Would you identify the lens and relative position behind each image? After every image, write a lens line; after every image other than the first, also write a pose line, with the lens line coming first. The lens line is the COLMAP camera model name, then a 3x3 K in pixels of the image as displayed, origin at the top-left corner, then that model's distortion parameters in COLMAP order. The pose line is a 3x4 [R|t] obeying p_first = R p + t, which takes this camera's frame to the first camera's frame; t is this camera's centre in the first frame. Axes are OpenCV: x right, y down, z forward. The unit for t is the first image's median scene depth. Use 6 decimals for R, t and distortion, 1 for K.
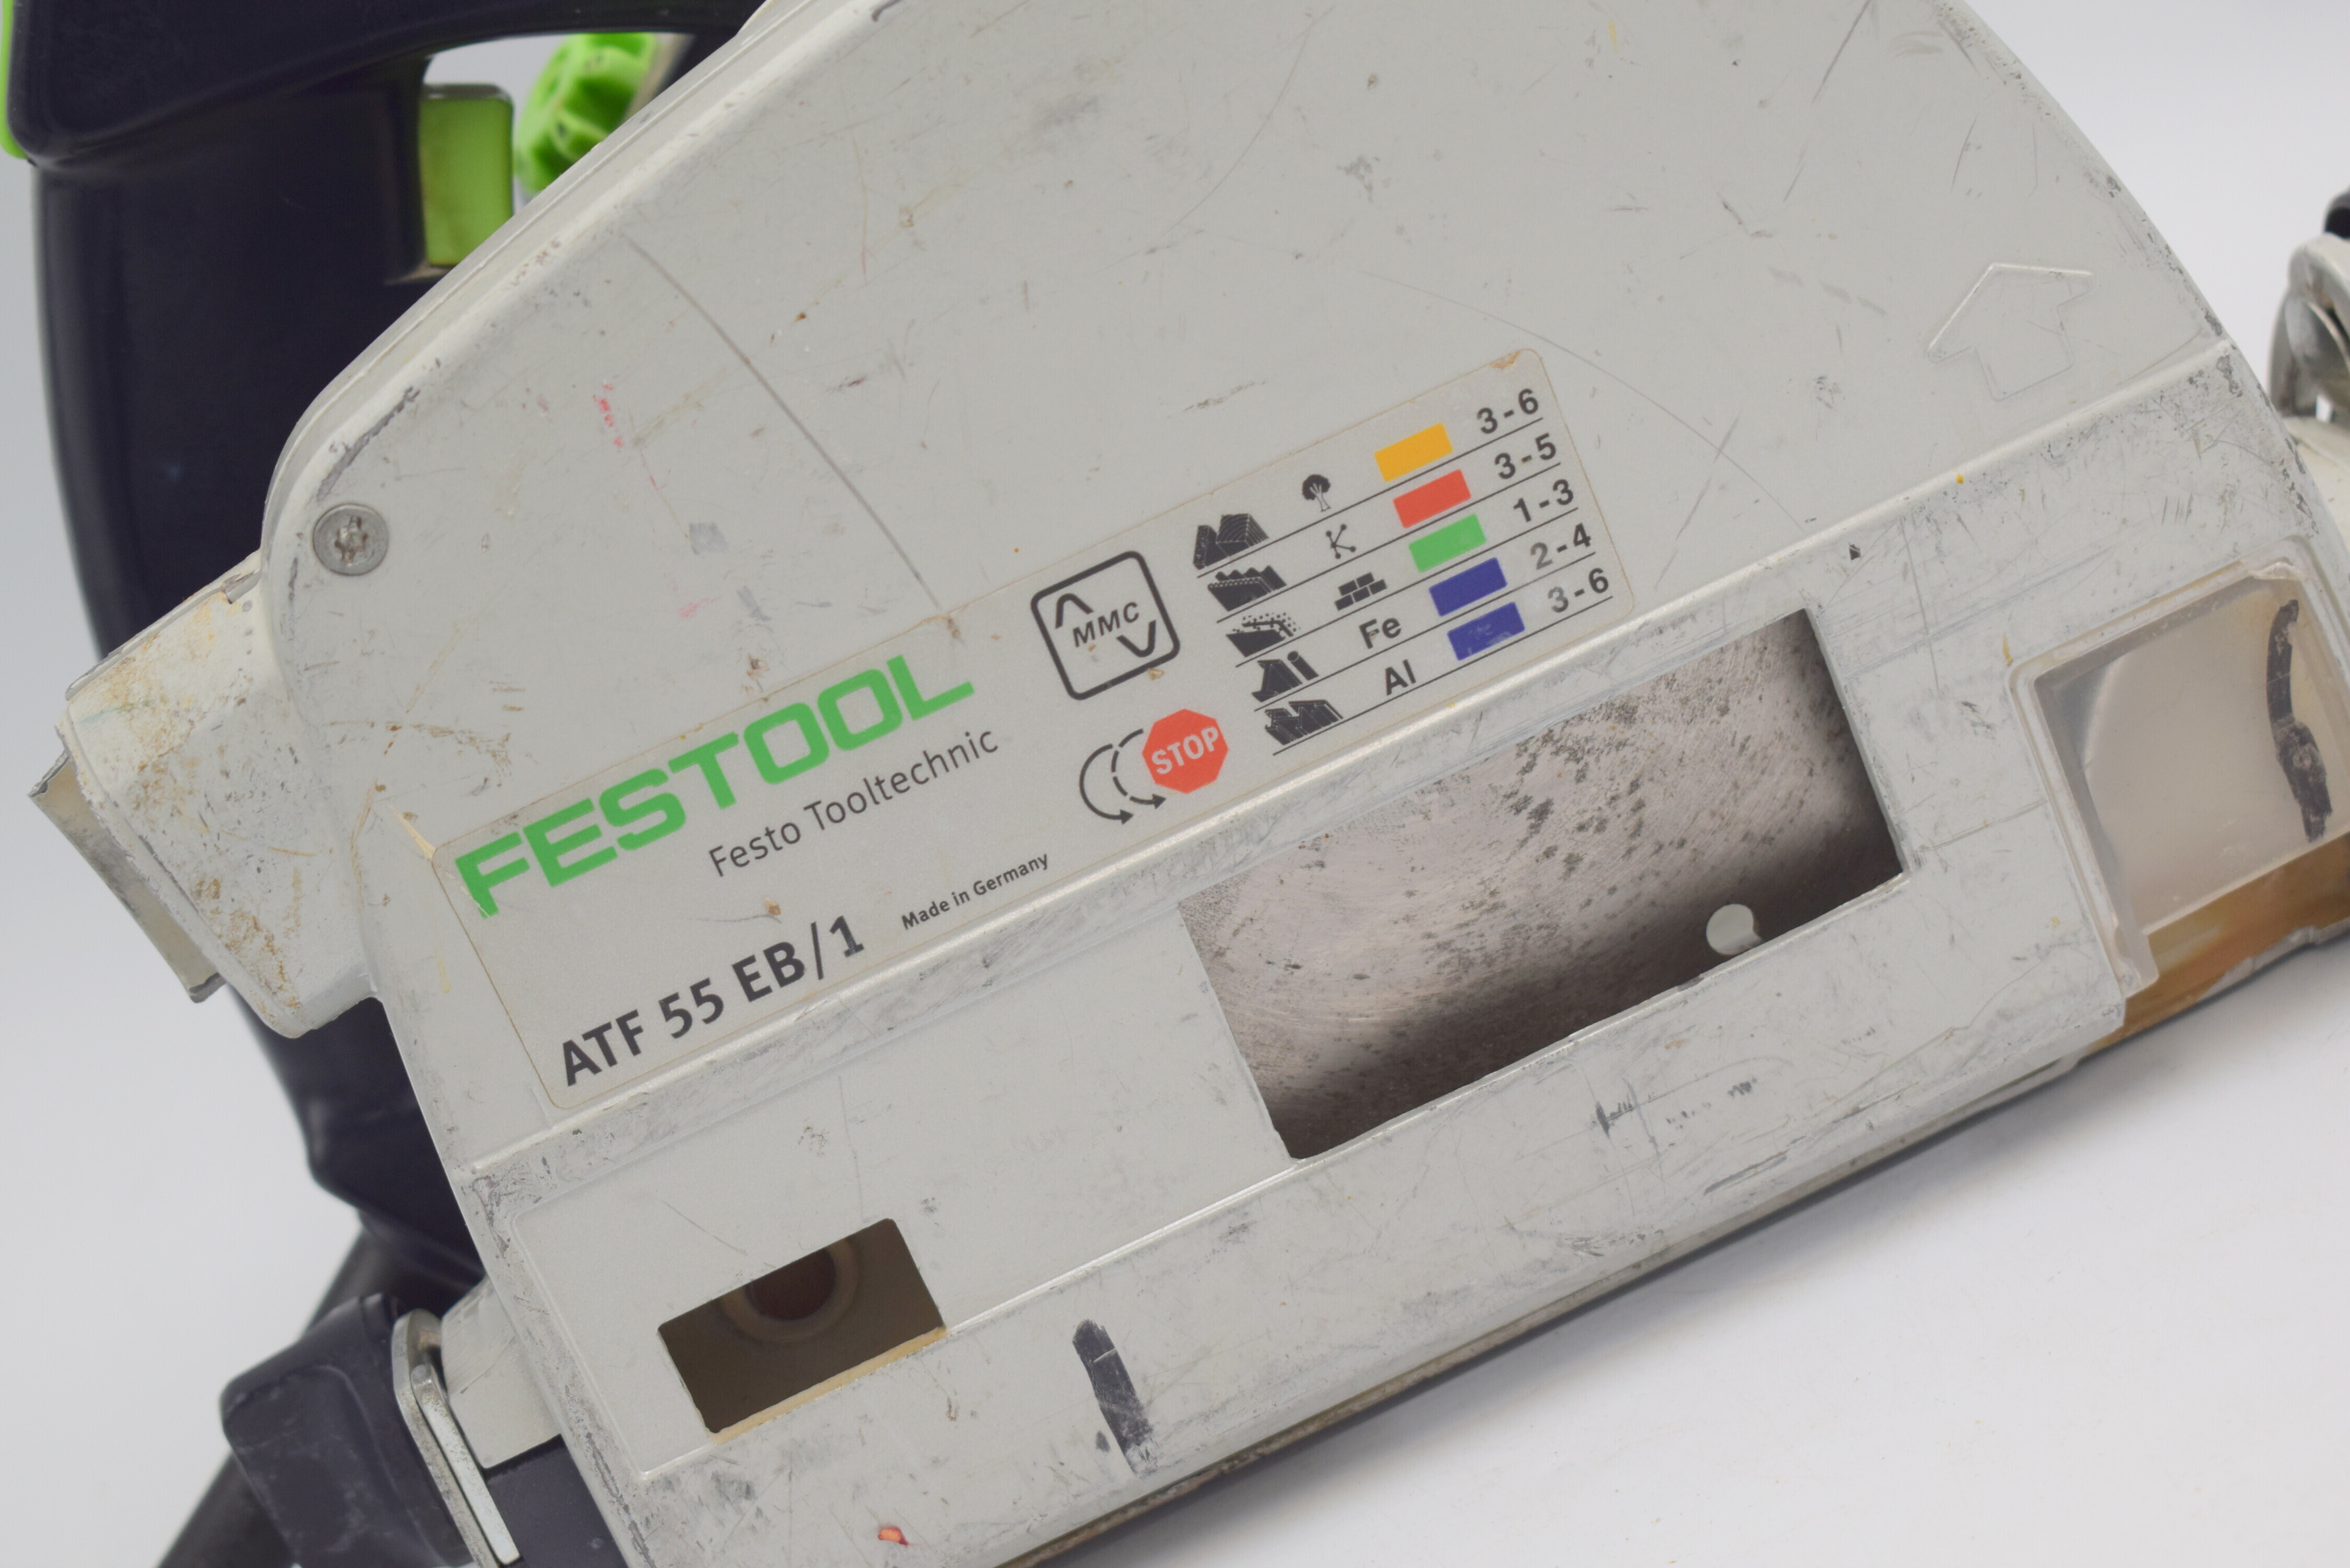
lens RADIAL K [[4712.3, 0, 1166.6], [0, 4712.3, 785.0], [0, 0, 1]] dist [0.018115, 0.000000]
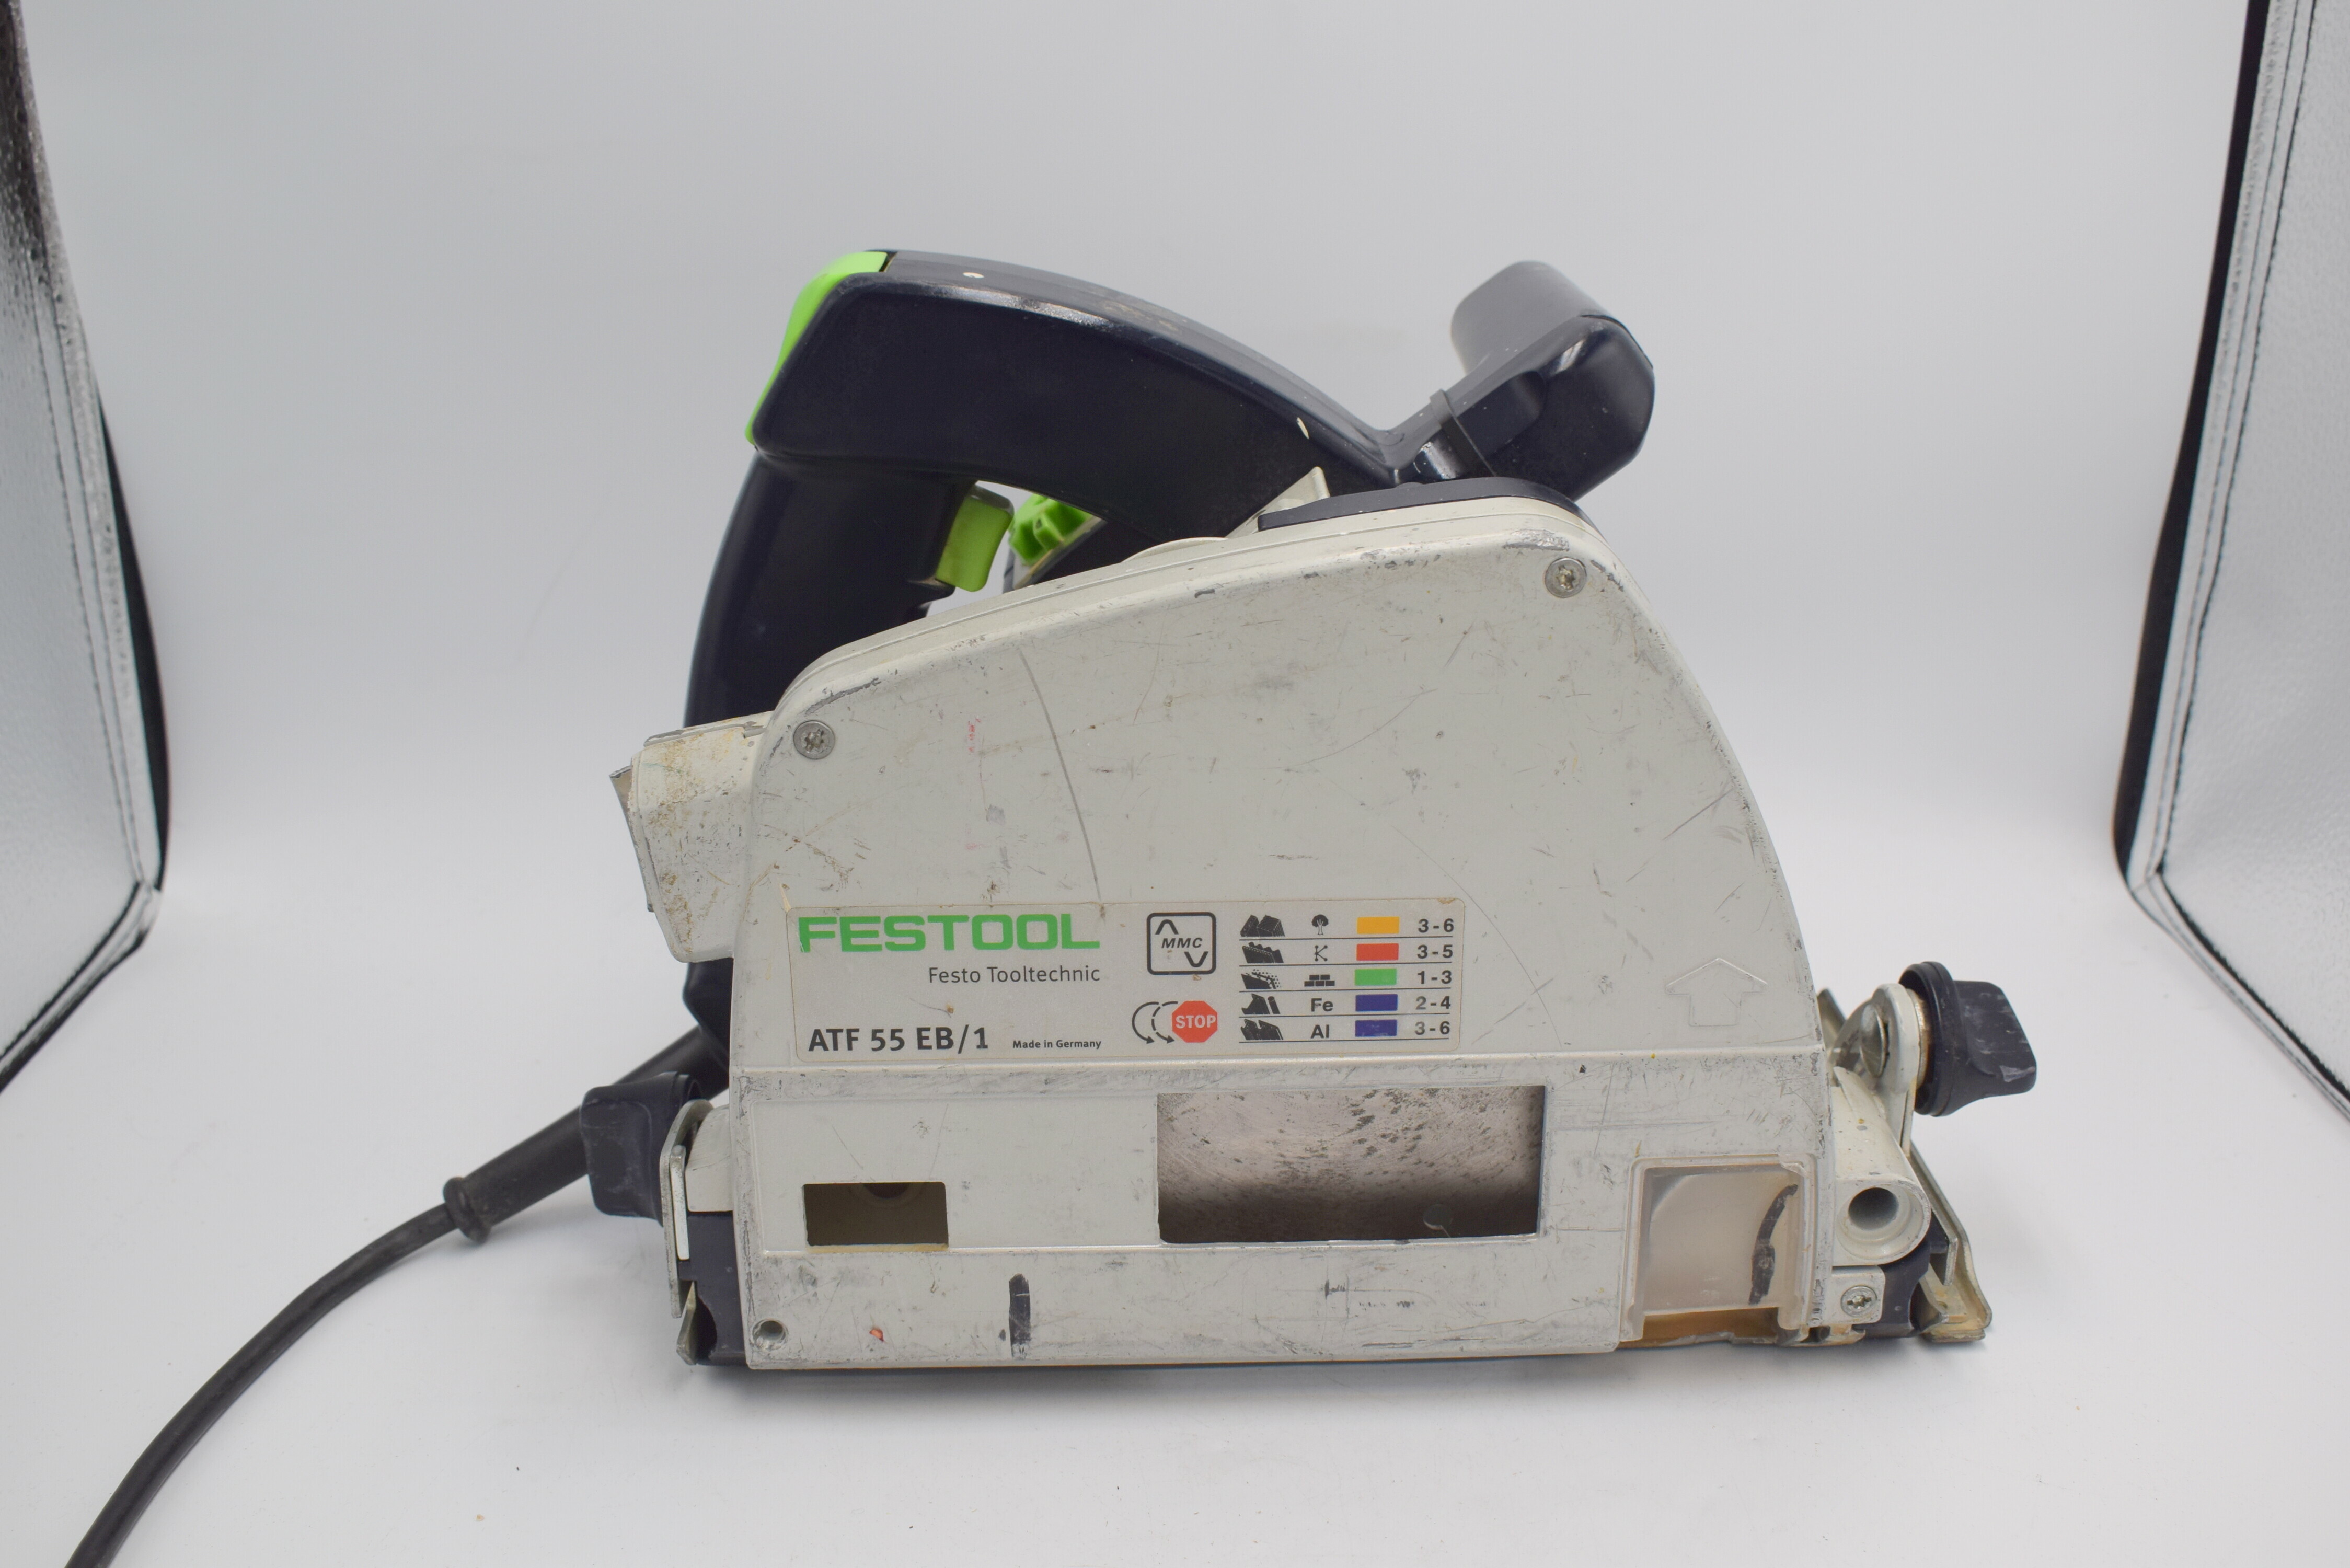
lens RADIAL K [[2405.6, 0, 1169.3], [0, 2405.6, 769.7], [0, 0, 1]] dist [-0.082923, 0.000000]
pose [[0.911857, 0.408541, -0.040131, -0.007278], [-0.407434, 0.912635, 0.033080, -0.119305], [0.050140, -0.013814, 0.998647, 0.084588]]
